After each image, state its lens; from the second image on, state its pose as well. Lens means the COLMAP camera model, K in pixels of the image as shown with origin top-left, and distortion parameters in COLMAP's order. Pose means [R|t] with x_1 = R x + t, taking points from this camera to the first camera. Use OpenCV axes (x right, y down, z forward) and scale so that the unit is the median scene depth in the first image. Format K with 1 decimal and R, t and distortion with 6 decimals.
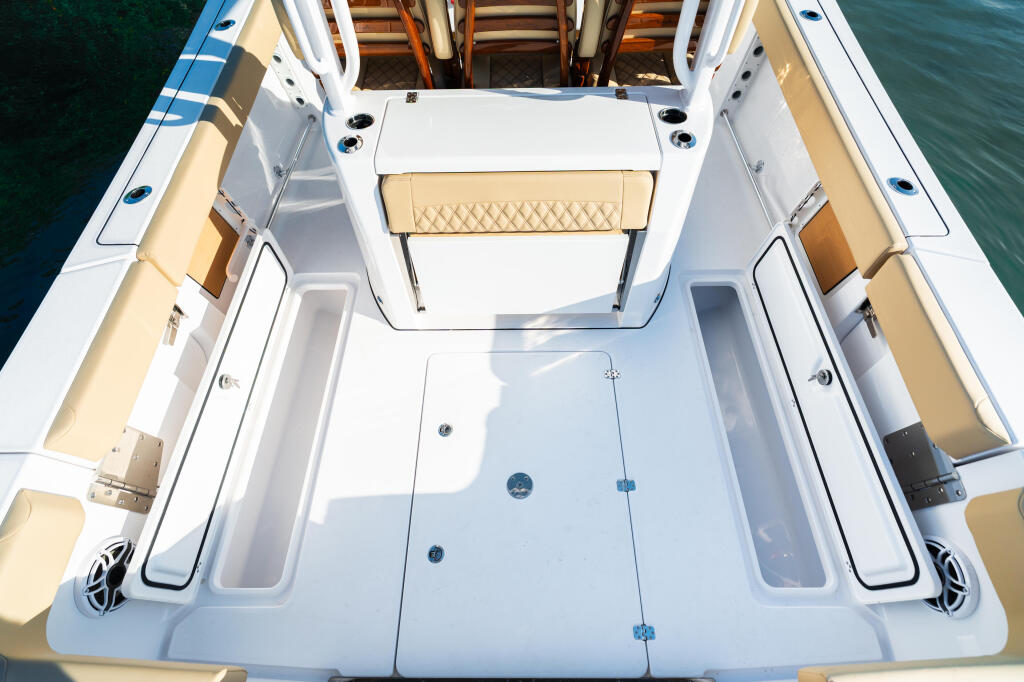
lens RADIAL K [[468.1, 0, 509.9], [0, 468.1, 343.9], [0, 0, 1]] dist [-0.009272, 0.003942]
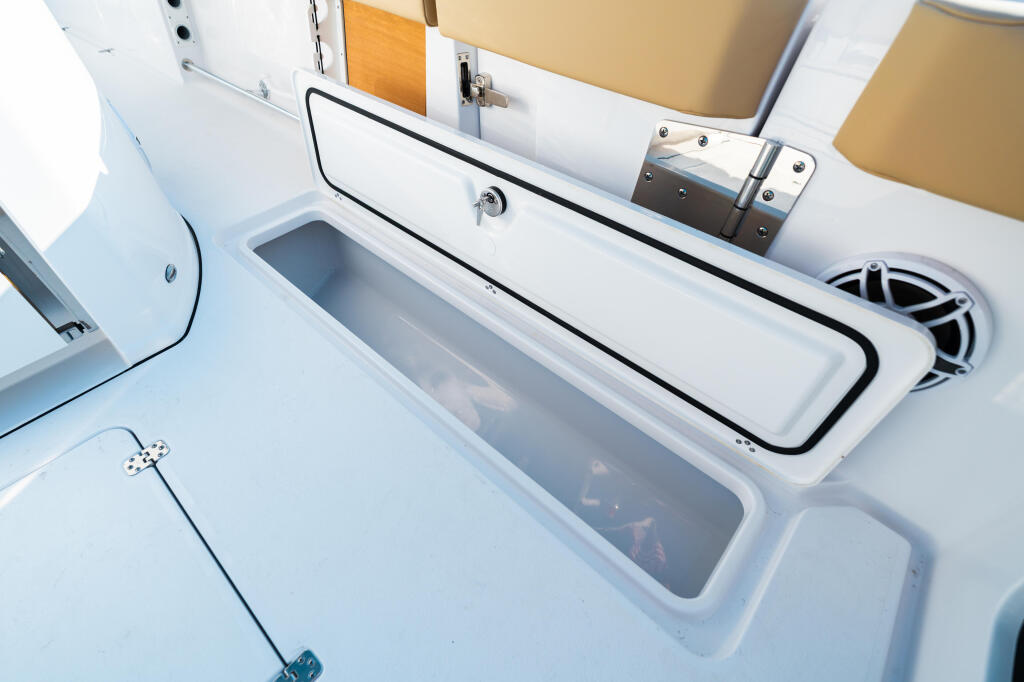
lens RADIAL K [[468.1, 0, 509.3], [0, 468.1, 340.3], [0, 0, 1]] dist [-0.009272, 0.003942]
pose [[0.654503, -0.511265, 0.556987, 0.291212], [0.611295, 0.791362, 0.008082, 0.198479], [-0.444910, 0.335193, 0.830482, 0.574173]]
